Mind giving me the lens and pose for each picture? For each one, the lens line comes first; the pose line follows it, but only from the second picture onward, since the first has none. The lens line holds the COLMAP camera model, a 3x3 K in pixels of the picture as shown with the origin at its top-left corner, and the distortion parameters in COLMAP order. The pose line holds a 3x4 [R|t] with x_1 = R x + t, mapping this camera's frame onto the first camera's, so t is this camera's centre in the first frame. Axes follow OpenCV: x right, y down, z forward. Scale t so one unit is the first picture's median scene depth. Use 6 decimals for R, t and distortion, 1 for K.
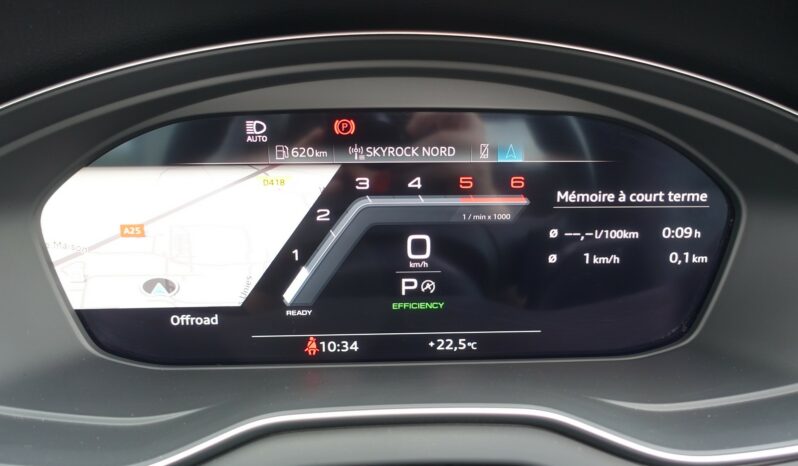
lens RADIAL K [[547.2, 0, 405.7], [0, 547.2, 237.2], [0, 0, 1]] dist [-0.007353, -0.001850]
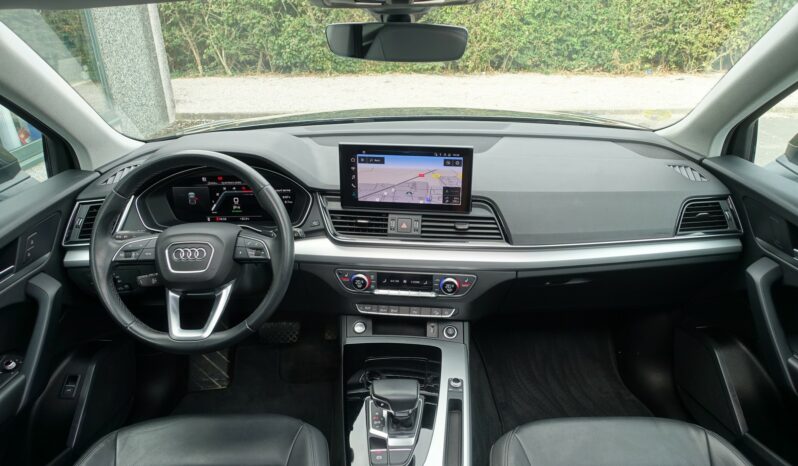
lens RADIAL K [[547.2, 0, 400.8], [0, 547.2, 235.9], [0, 0, 1]] dist [-0.007353, -0.001850]
pose [[0.999028, -0.000937, -0.044071, 1.849710], [0.006534, 0.991876, 0.127041, -0.301093], [0.043594, -0.127206, 0.990918, -4.218446]]
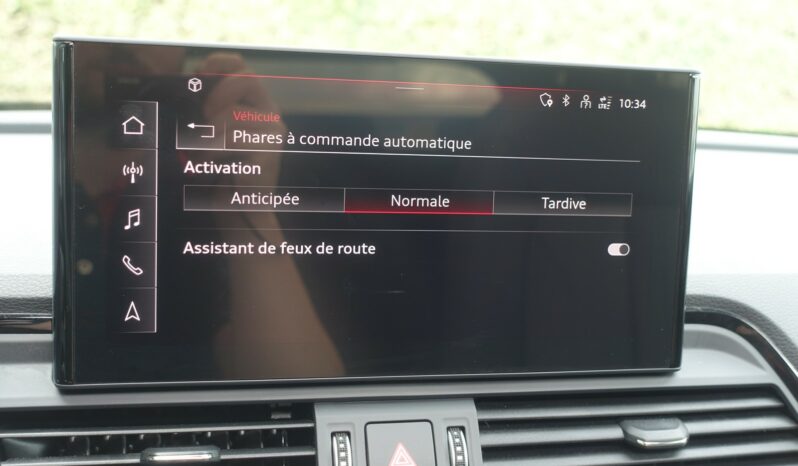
lens RADIAL K [[956.5, 0, 400.4], [0, 956.5, 233.3], [0, 0, 1]] dist [0.011775, 0.000000]
pose [[0.949377, -0.022305, 0.313347, 1.137911], [0.058746, 0.992485, -0.107342, 0.015109], [-0.308598, 0.120316, 0.943553, -1.009408]]
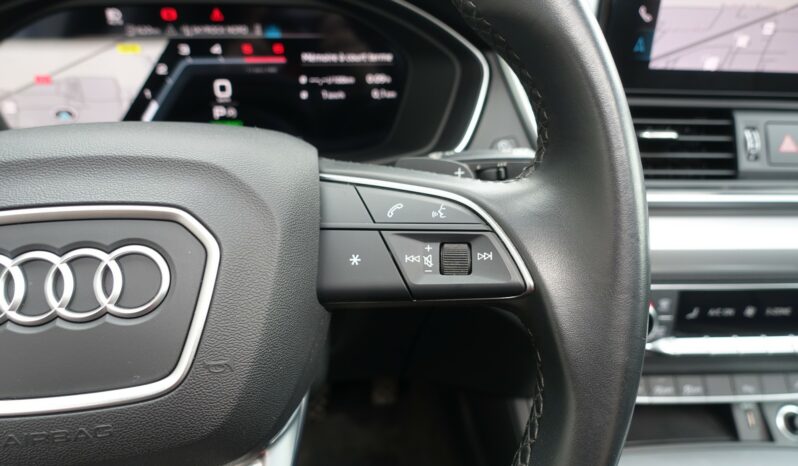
lens RADIAL K [[547.2, 0, 403.8], [0, 547.2, 234.7], [0, 0, 1]] dist [-0.007353, -0.001850]
pose [[0.992787, -0.041773, 0.112378, 0.374113], [0.023349, 0.986756, 0.160521, 0.206898], [-0.117595, -0.156739, 0.980614, -0.810684]]
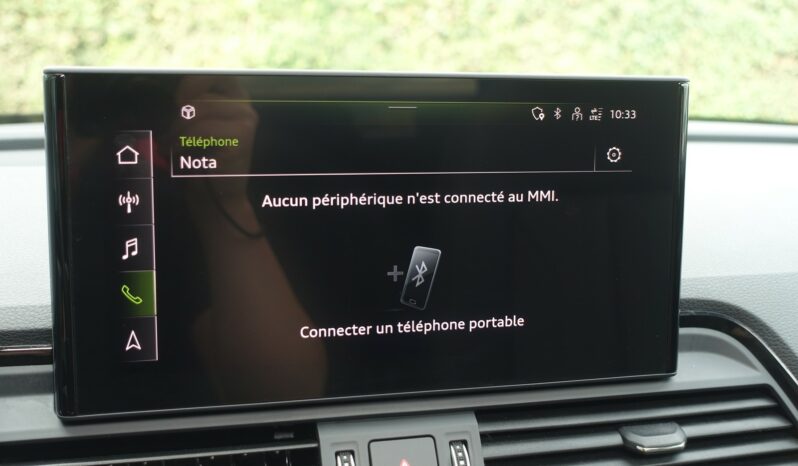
lens RADIAL K [[956.5, 0, 398.8], [0, 956.5, 234.6], [0, 0, 1]] dist [0.011775, 0.000000]
pose [[0.941140, -0.058570, 0.332903, 1.106293], [0.092249, 0.991992, -0.086268, -0.050671], [-0.325184, 0.111900, 0.939007, -1.011752]]
